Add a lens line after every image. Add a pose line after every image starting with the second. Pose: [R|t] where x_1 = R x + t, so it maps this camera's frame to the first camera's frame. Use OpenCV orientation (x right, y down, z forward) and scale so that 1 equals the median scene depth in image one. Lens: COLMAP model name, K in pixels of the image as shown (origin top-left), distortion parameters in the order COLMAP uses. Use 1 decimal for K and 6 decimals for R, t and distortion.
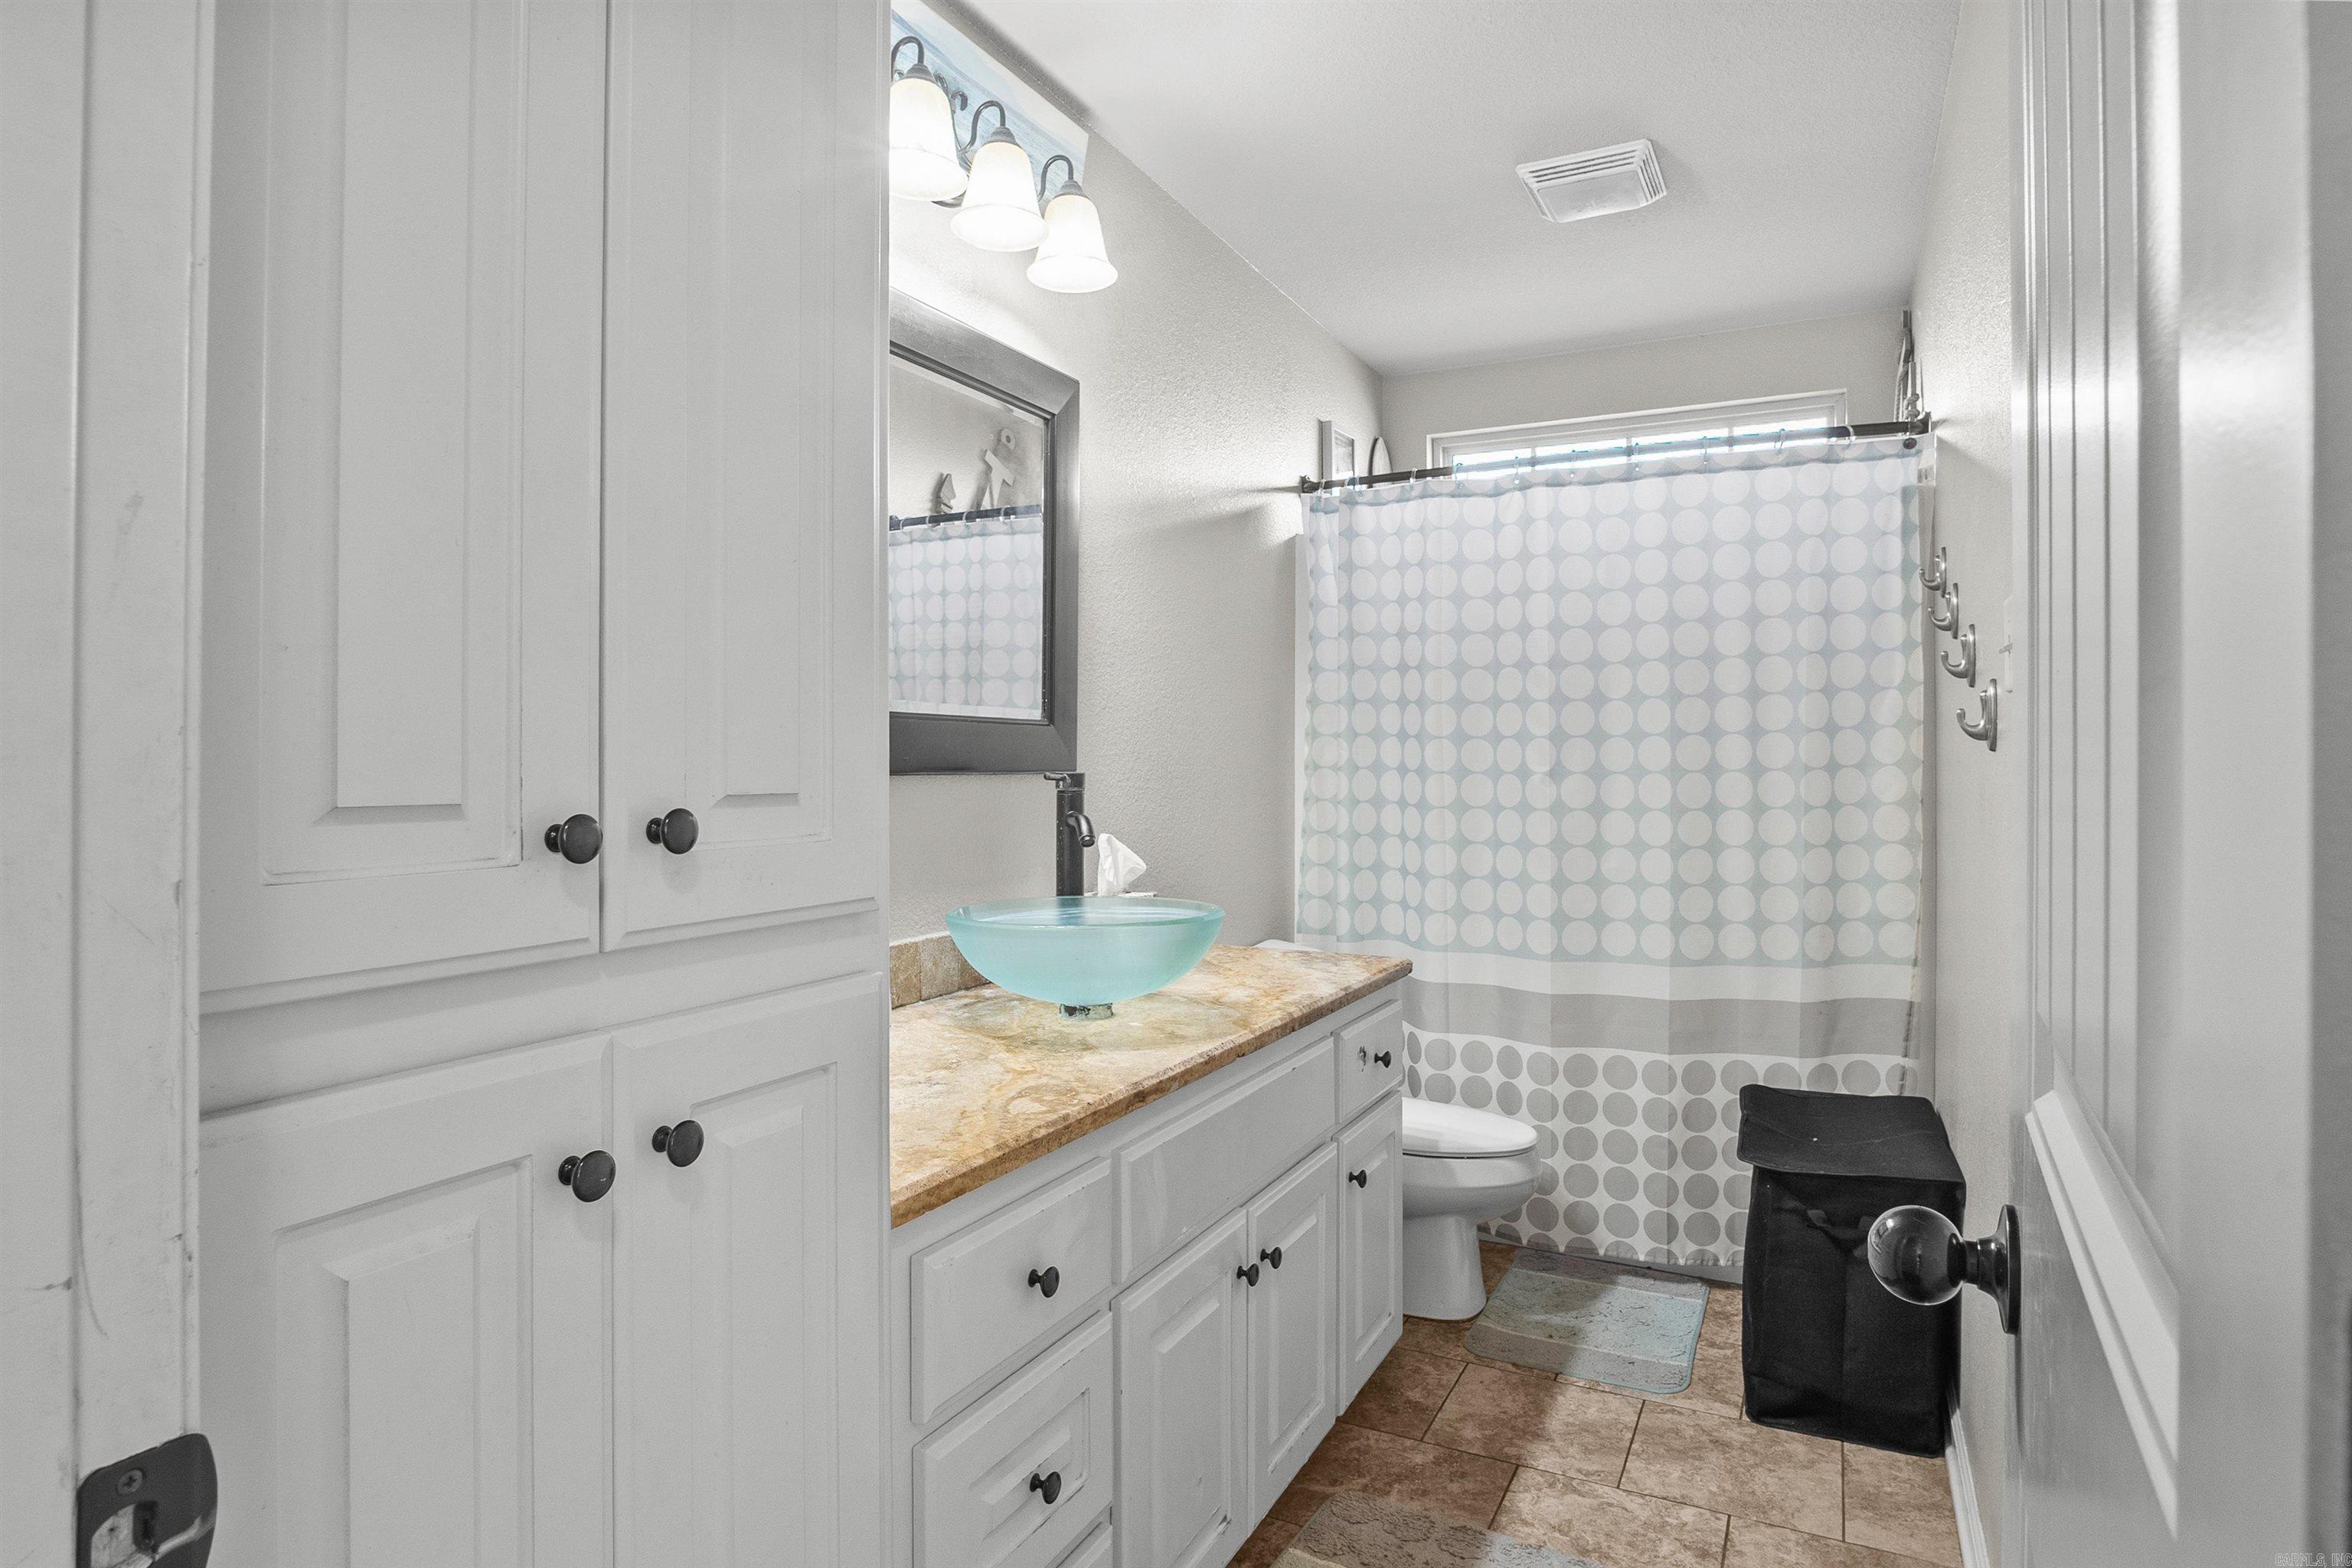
lens RADIAL K [[1267.0, 0, 1172.3], [0, 1267.0, 761.4], [0, 0, 1]] dist [-0.029505, 0.006813]
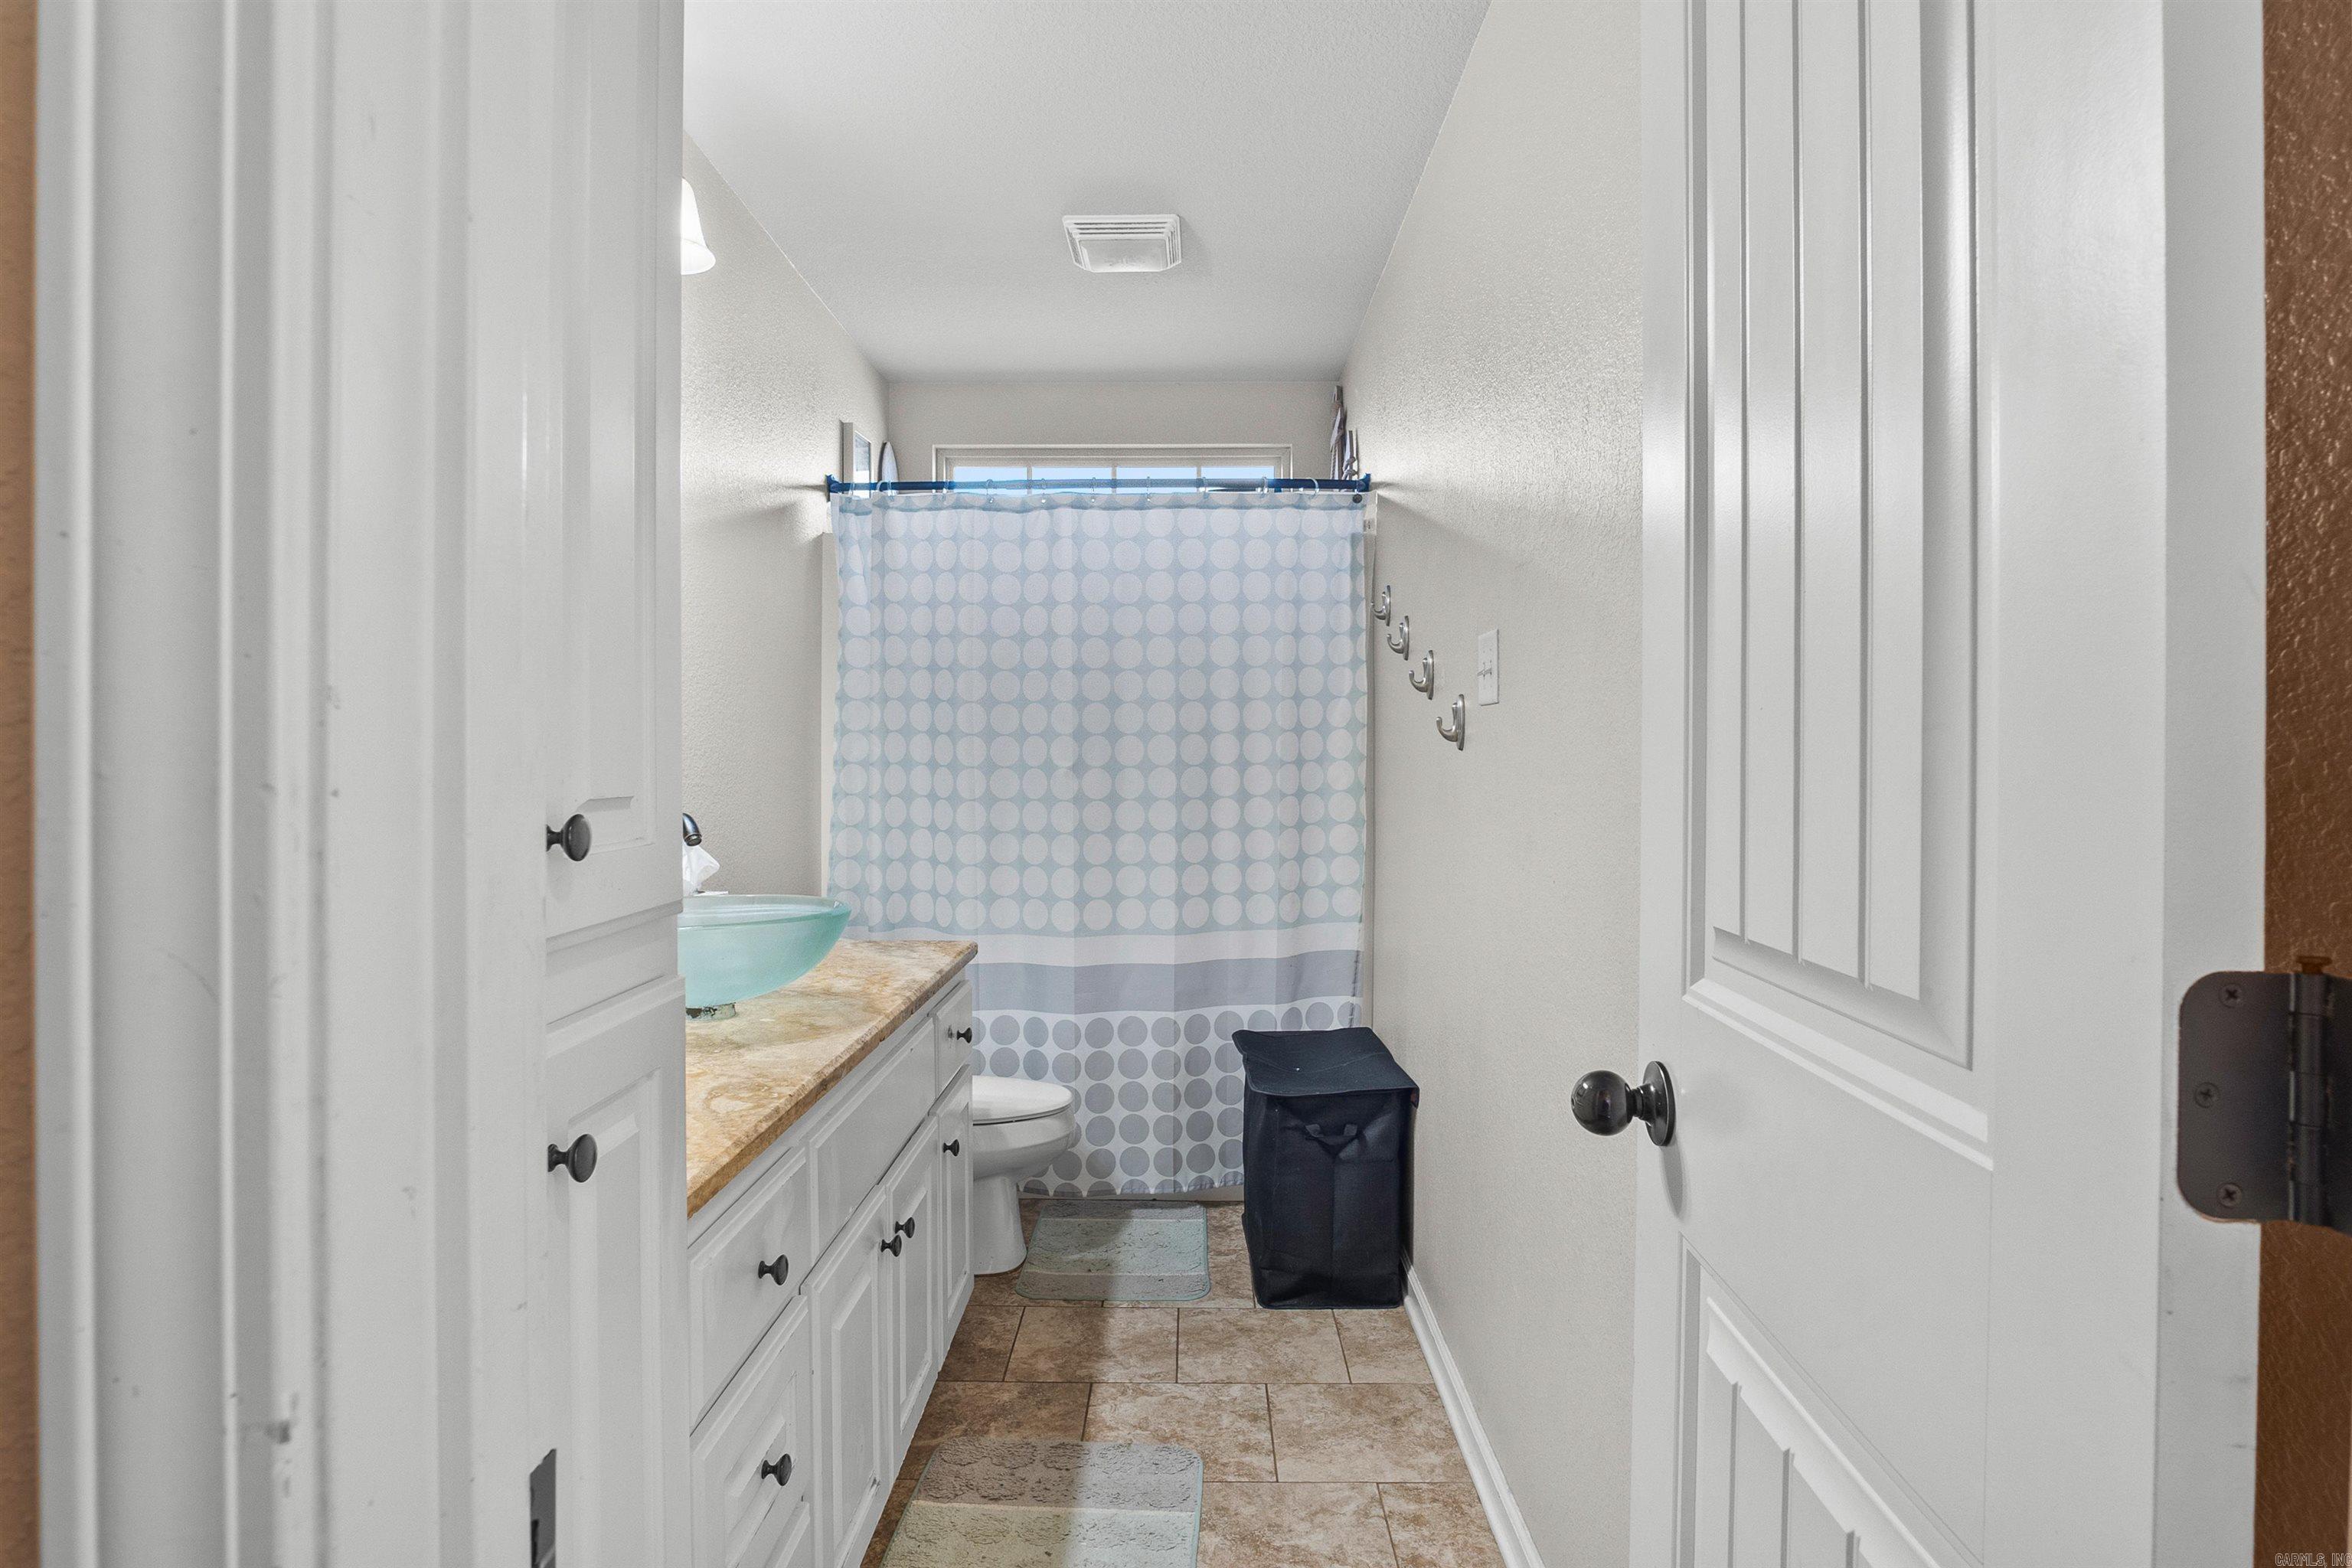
lens RADIAL K [[1267.0, 0, 1123.7], [0, 1267.0, 770.3], [0, 0, 1]] dist [-0.029505, 0.006813]
pose [[0.899628, -0.006456, 0.436610, -0.161777], [0.000839, 0.999914, 0.013056, -0.003183], [-0.436657, -0.011380, 0.899556, -0.020028]]
